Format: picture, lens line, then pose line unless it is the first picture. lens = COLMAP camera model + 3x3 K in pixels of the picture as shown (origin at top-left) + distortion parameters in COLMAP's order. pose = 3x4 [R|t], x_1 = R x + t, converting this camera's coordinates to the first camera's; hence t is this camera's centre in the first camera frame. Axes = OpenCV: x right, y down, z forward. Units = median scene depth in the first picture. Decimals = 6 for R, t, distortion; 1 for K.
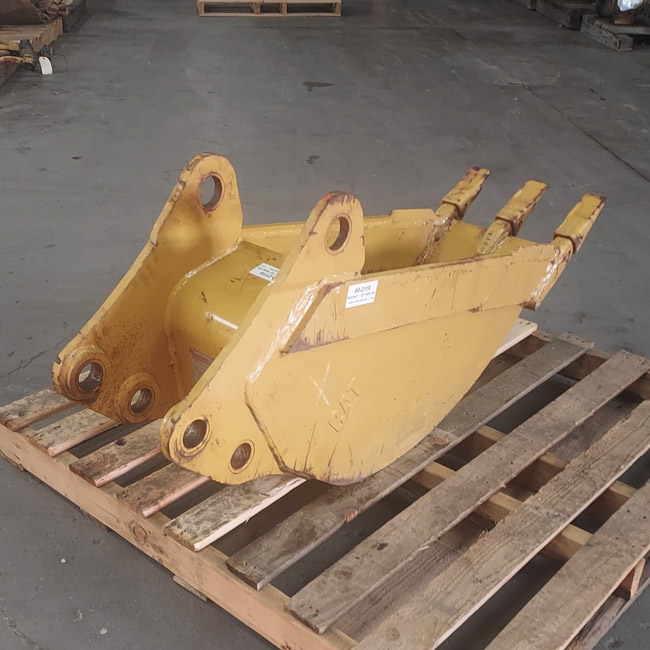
lens RADIAL K [[863.4, 0, 273.2], [0, 863.4, 414.0], [0, 0, 1]] dist [0.030362, 0.049903]
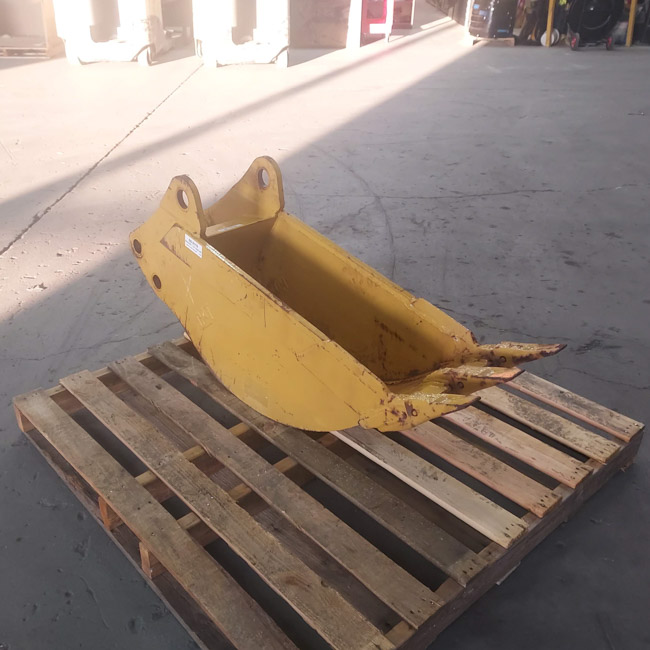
lens RADIAL K [[677.1, 0, 297.5], [0, 677.1, 326.4], [0, 0, 1]] dist [0.046281, -0.038434]
pose [[-0.083932, 0.472824, -0.877150, 1.110323], [-0.533278, 0.722281, 0.440370, -0.603612], [0.841766, 0.504726, 0.191524, 0.852875]]
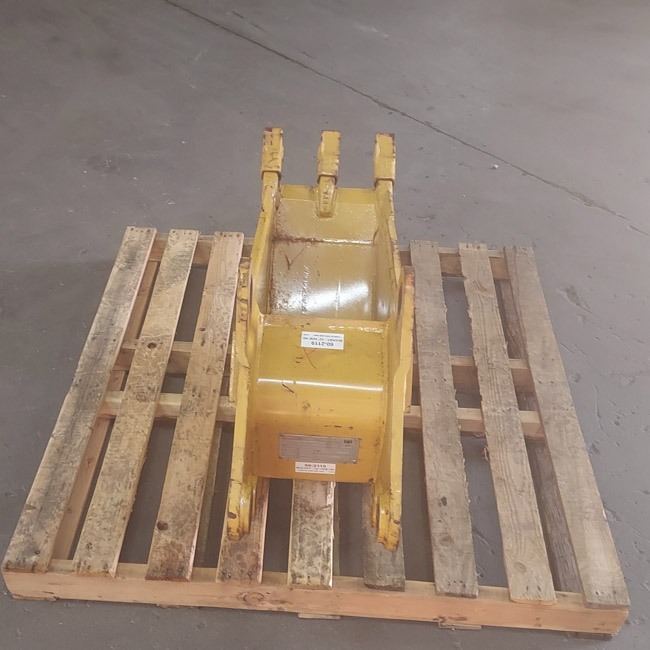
lens RADIAL K [[843.6, 0, 277.9], [0, 843.6, 348.5], [0, 0, 1]] dist [0.066474, -0.004456]
pose [[0.773958, -0.416419, 0.477058, -0.502769], [0.330517, 0.908252, 0.256587, -0.400900], [-0.540137, -0.040912, 0.840582, 0.116821]]
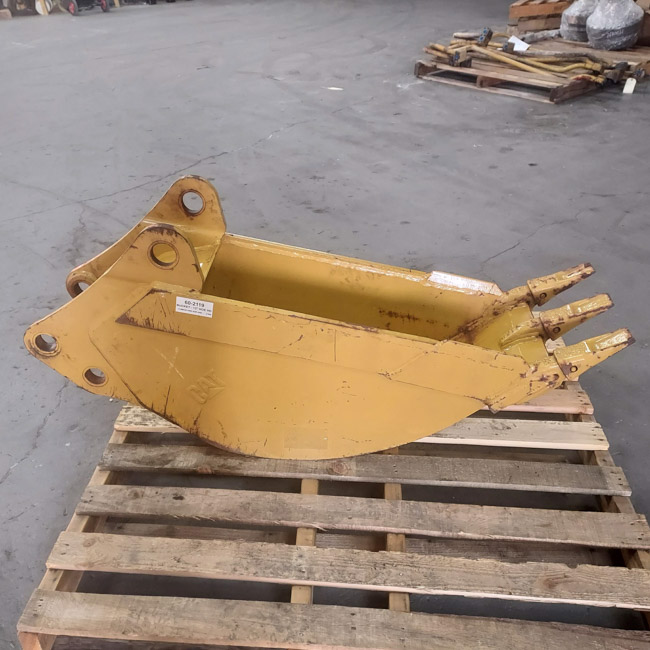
lens RADIAL K [[677.1, 0, 297.5], [0, 677.1, 326.4], [0, 0, 1]] dist [0.046281, -0.038434]
pose [[0.621903, 0.392026, -0.677903, 0.761964], [-0.394746, 0.904579, 0.160974, -0.286691], [0.676323, 0.167489, 0.717311, 0.330583]]
